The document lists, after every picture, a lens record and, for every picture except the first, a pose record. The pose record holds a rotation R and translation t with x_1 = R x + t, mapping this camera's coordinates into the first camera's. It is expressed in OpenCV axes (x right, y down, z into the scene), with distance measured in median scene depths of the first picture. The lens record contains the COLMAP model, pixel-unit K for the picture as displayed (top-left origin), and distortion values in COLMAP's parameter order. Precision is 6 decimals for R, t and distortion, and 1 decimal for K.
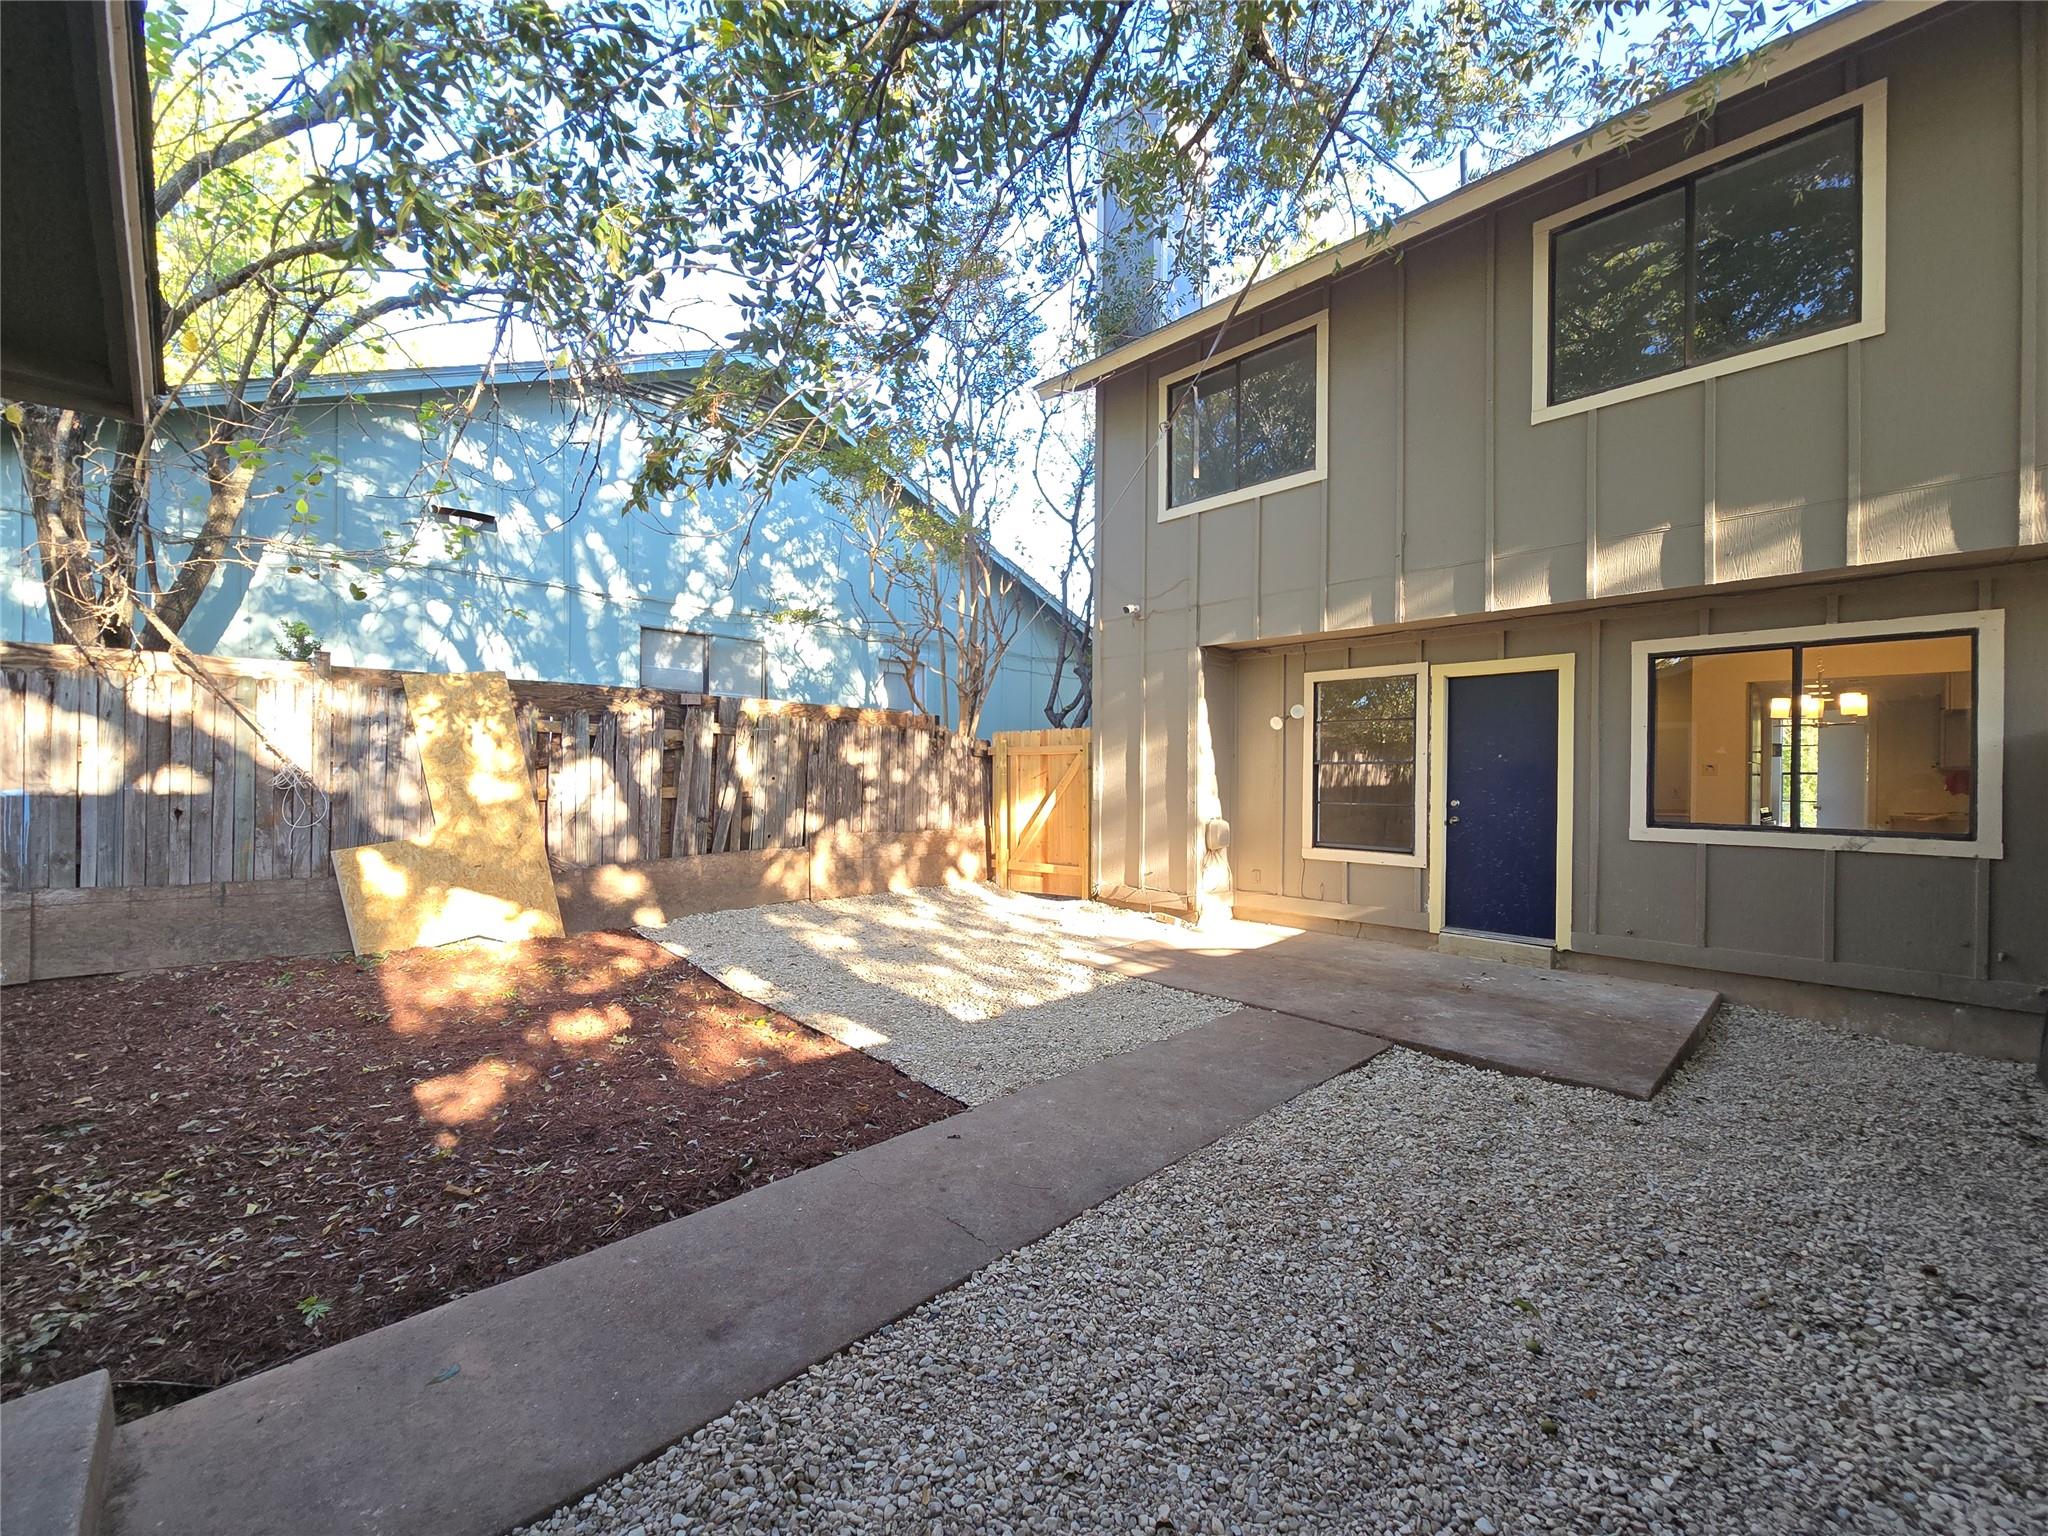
lens RADIAL K [[841.6, 0, 1007.9], [0, 841.6, 775.5], [0, 0, 1]] dist [-0.004951, -0.000312]
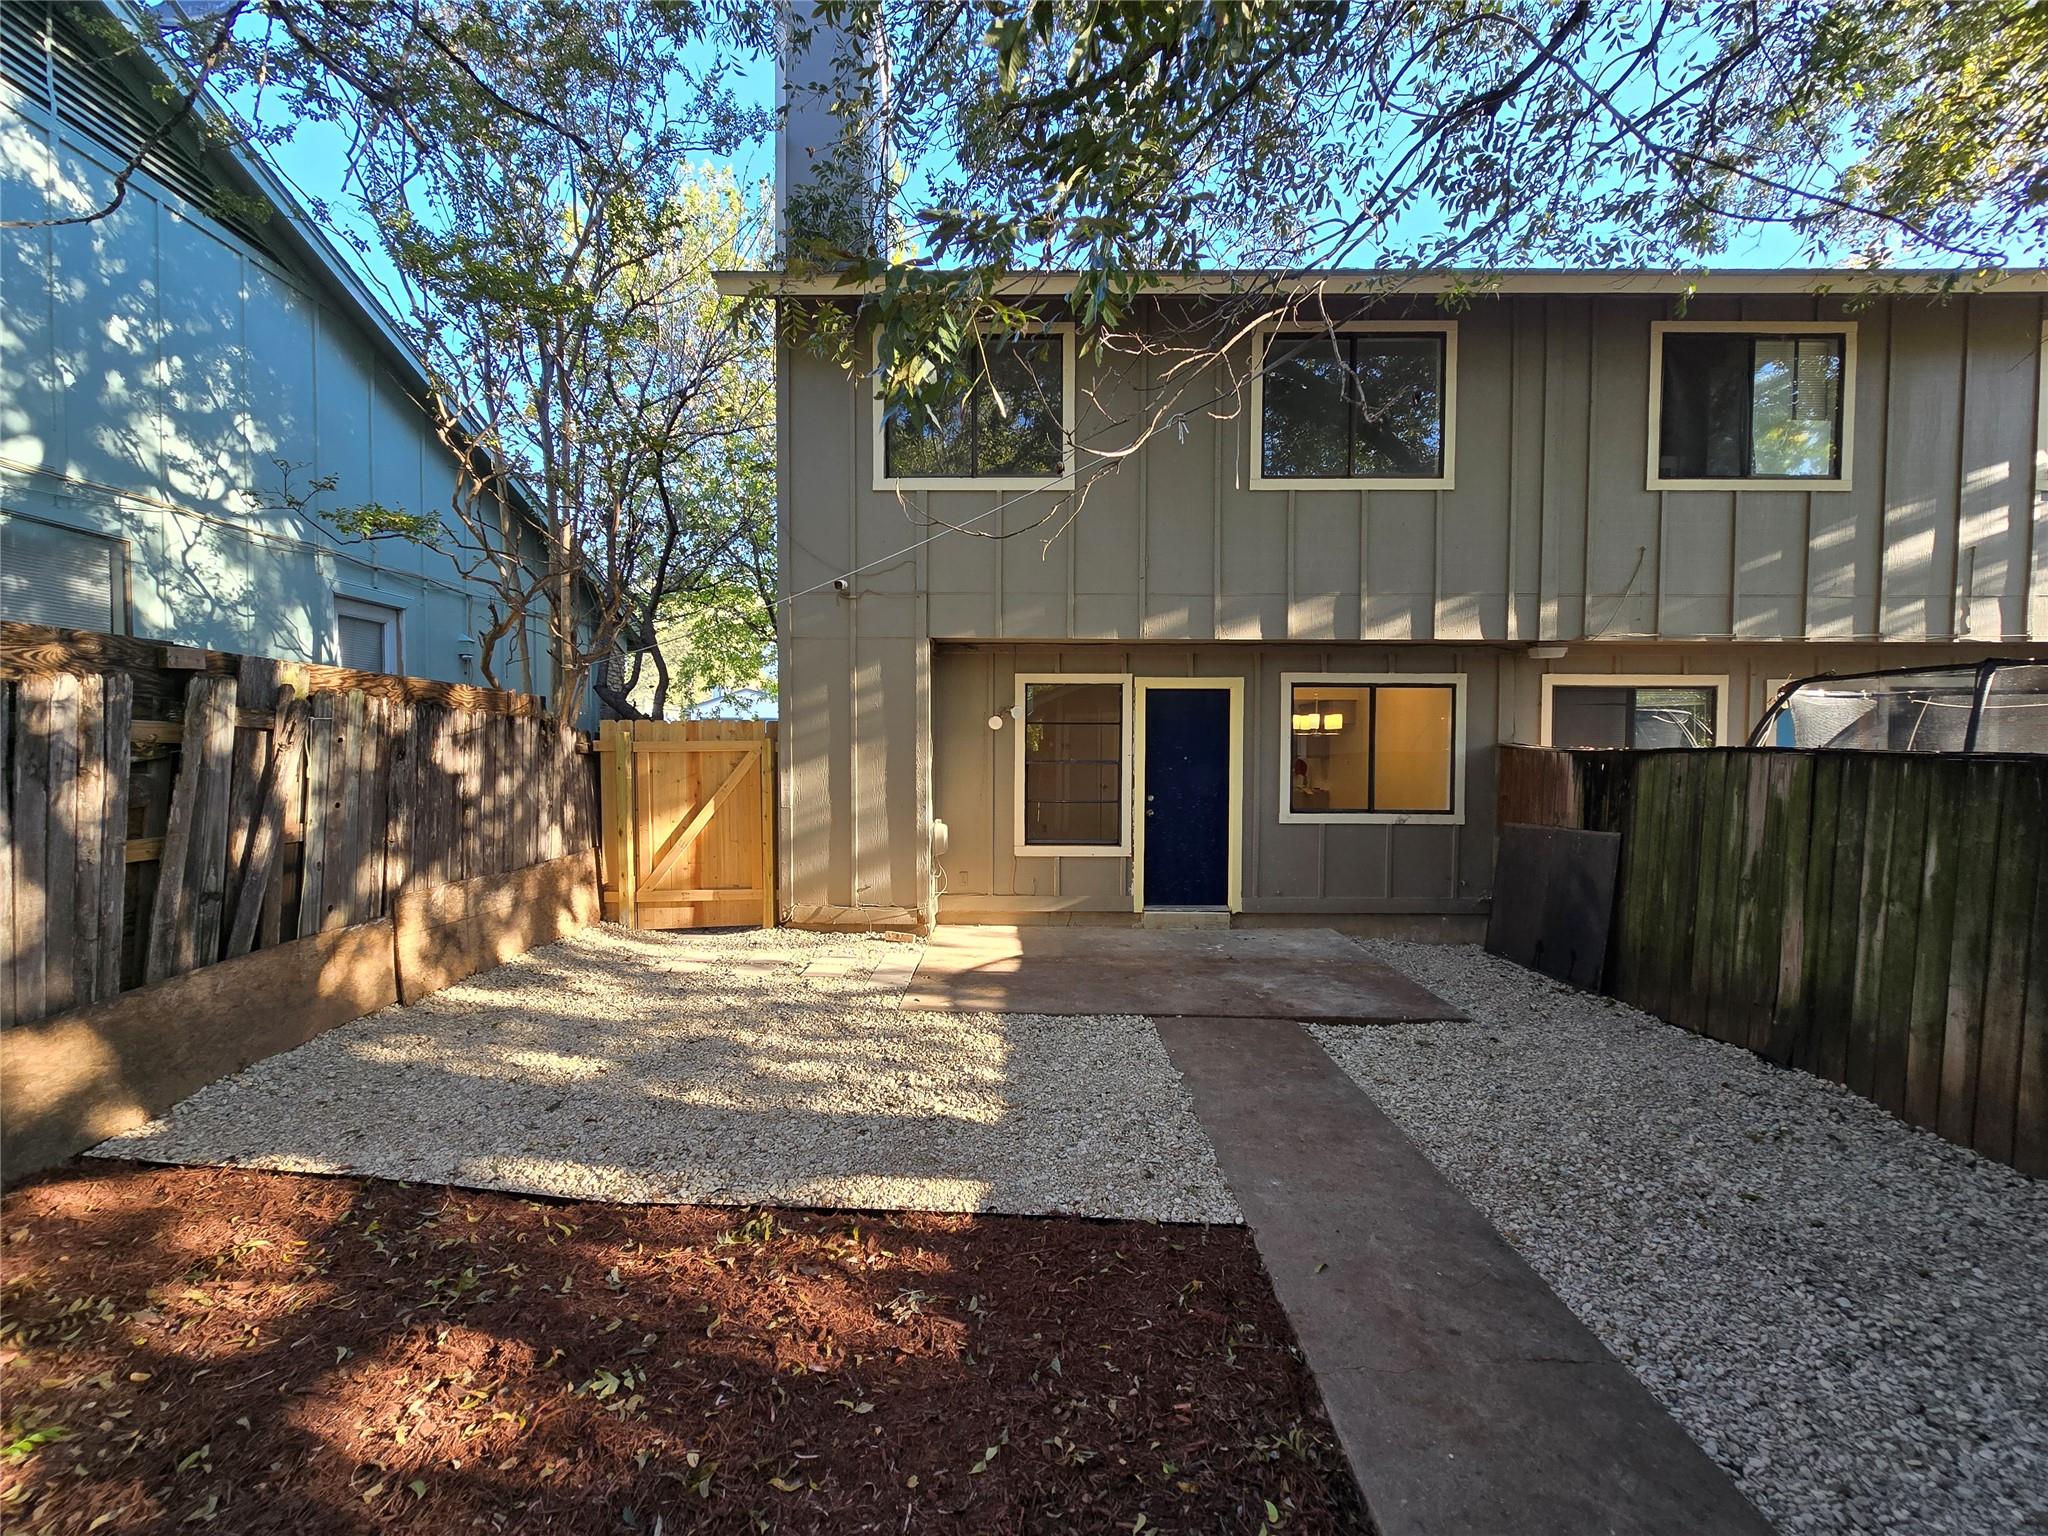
lens RADIAL K [[841.6, 0, 1018.9], [0, 841.6, 776.0], [0, 0, 1]] dist [-0.004951, -0.000312]
pose [[0.692114, -0.028786, 0.721214, -0.395932], [0.001770, 0.999269, 0.038185, -0.039368], [-0.721786, -0.025152, 0.691659, 0.306156]]
